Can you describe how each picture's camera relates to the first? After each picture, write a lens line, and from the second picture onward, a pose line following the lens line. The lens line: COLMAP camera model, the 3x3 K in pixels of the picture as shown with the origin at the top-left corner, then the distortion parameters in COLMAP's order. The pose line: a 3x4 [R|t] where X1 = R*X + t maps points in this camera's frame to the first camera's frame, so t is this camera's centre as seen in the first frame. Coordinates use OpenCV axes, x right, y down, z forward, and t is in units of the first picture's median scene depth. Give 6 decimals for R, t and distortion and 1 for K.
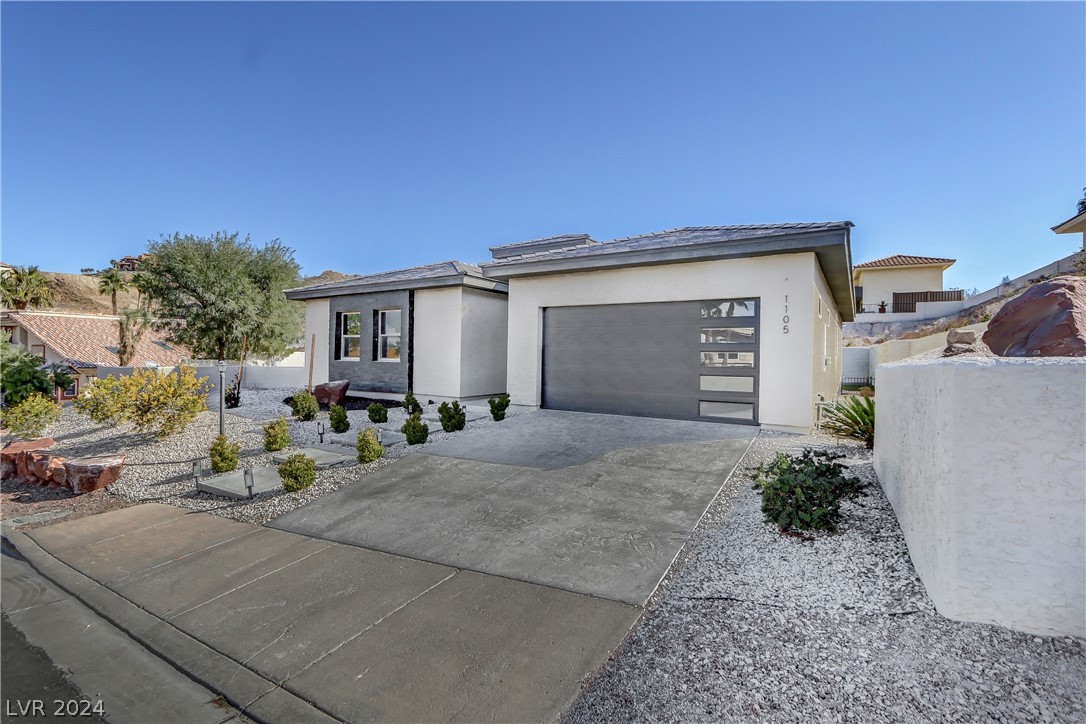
lens RADIAL K [[532.4, 0, 523.5], [0, 532.4, 359.5], [0, 0, 1]] dist [0.000019, -0.000094]
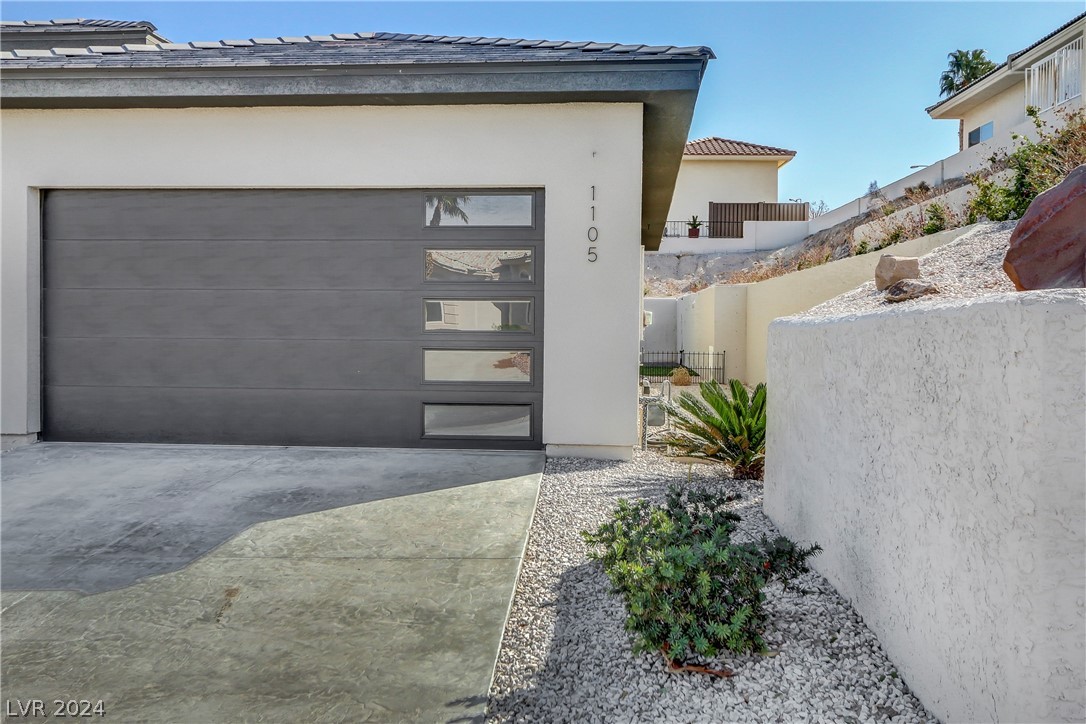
lens RADIAL K [[1075.5, 0, 543.0], [0, 1075.5, 362.0], [0, 0, 1]] dist [0.012340, 0.018264]
pose [[0.871994, -0.021292, 0.489053, -0.055259], [0.006591, 0.999474, 0.031763, 0.015042], [-0.489472, -0.024474, 0.871675, 0.163780]]
